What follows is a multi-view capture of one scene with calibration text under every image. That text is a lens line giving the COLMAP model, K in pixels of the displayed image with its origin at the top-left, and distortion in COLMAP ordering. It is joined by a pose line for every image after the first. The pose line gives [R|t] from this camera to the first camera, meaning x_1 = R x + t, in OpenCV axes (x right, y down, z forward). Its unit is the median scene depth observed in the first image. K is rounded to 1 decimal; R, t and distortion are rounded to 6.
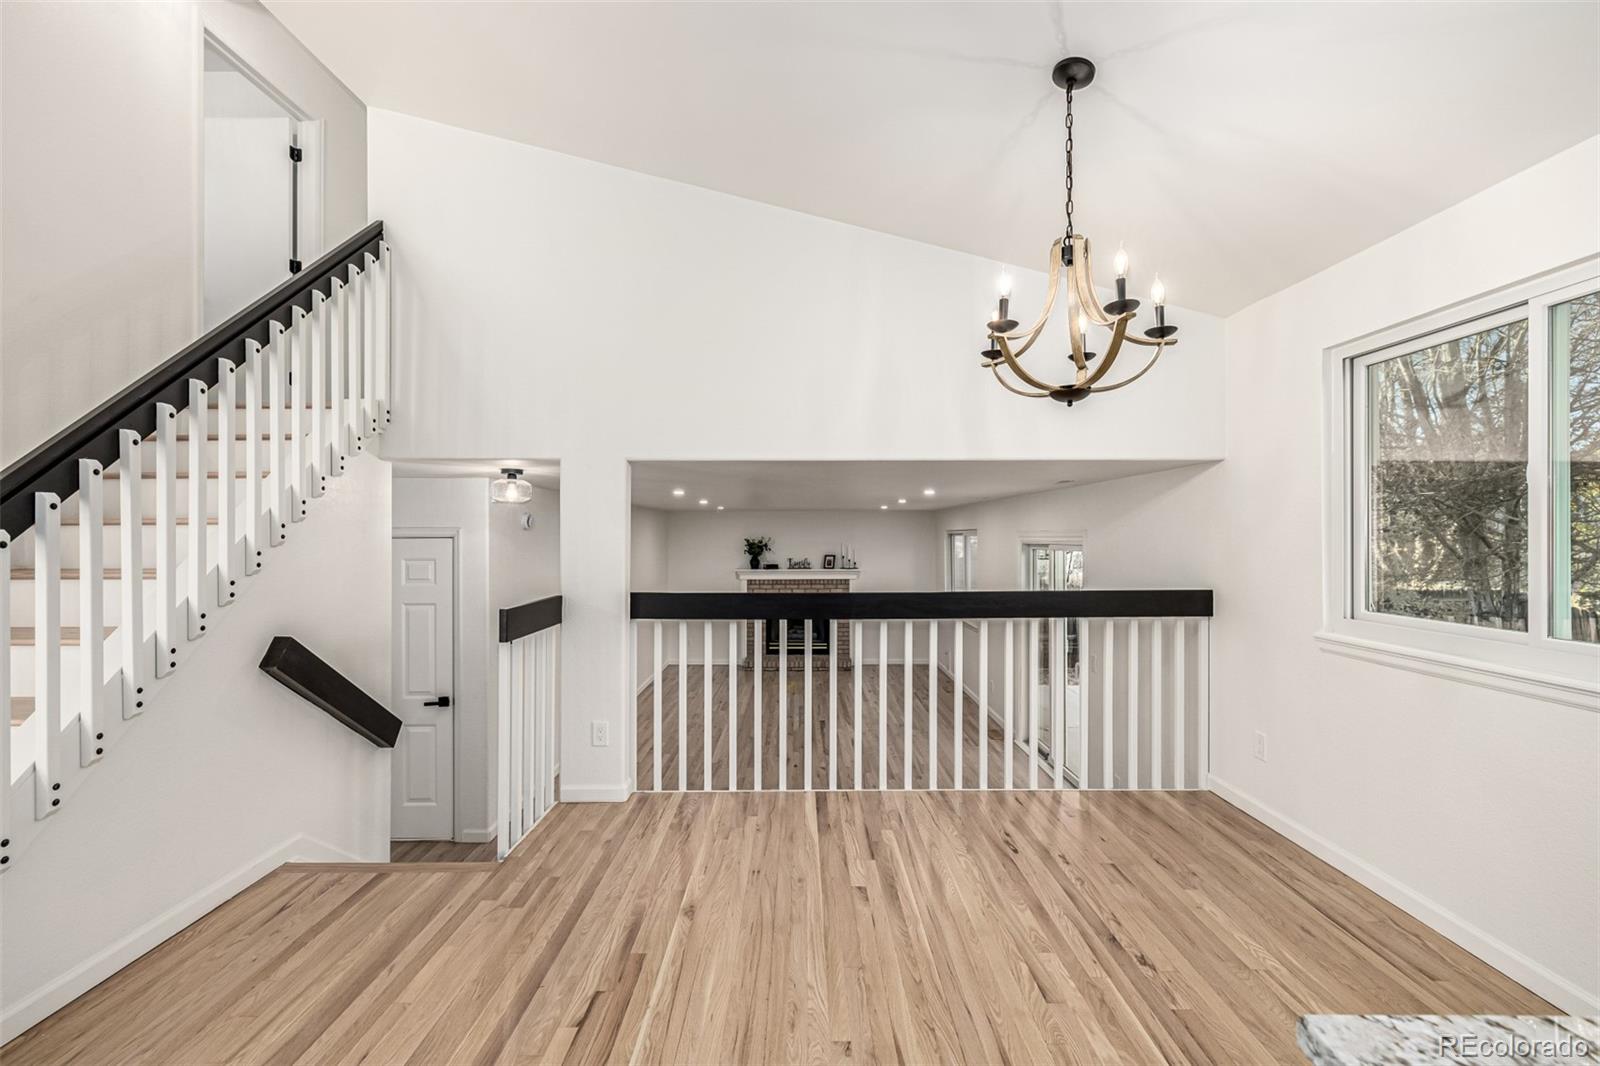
lens RADIAL K [[667.4, 0, 801.0], [0, 667.4, 534.9], [0, 0, 1]] dist [-0.000683, -0.000346]
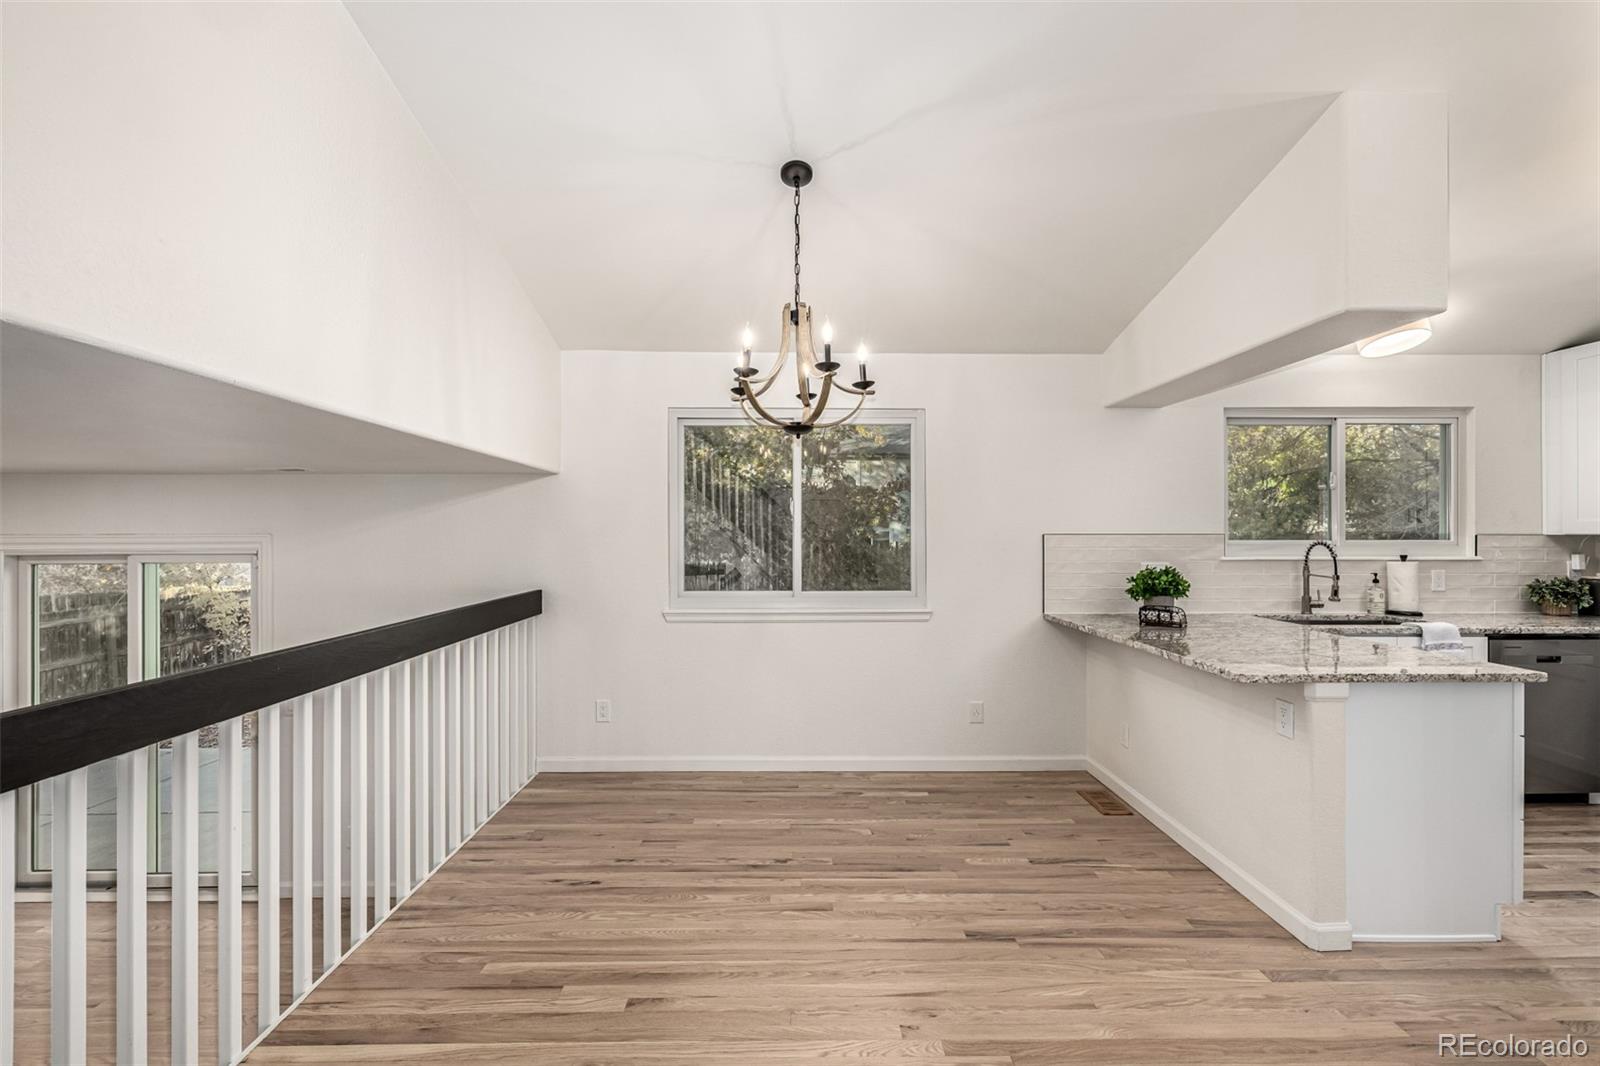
lens RADIAL K [[667.4, 0, 792.4], [0, 667.4, 540.5], [0, 0, 1]] dist [-0.000683, -0.000346]
pose [[-0.007889, -0.006434, 0.999948, -0.566589], [-0.000260, 0.999979, 0.006432, -0.007590], [-0.999969, -0.000210, -0.007891, 0.685930]]
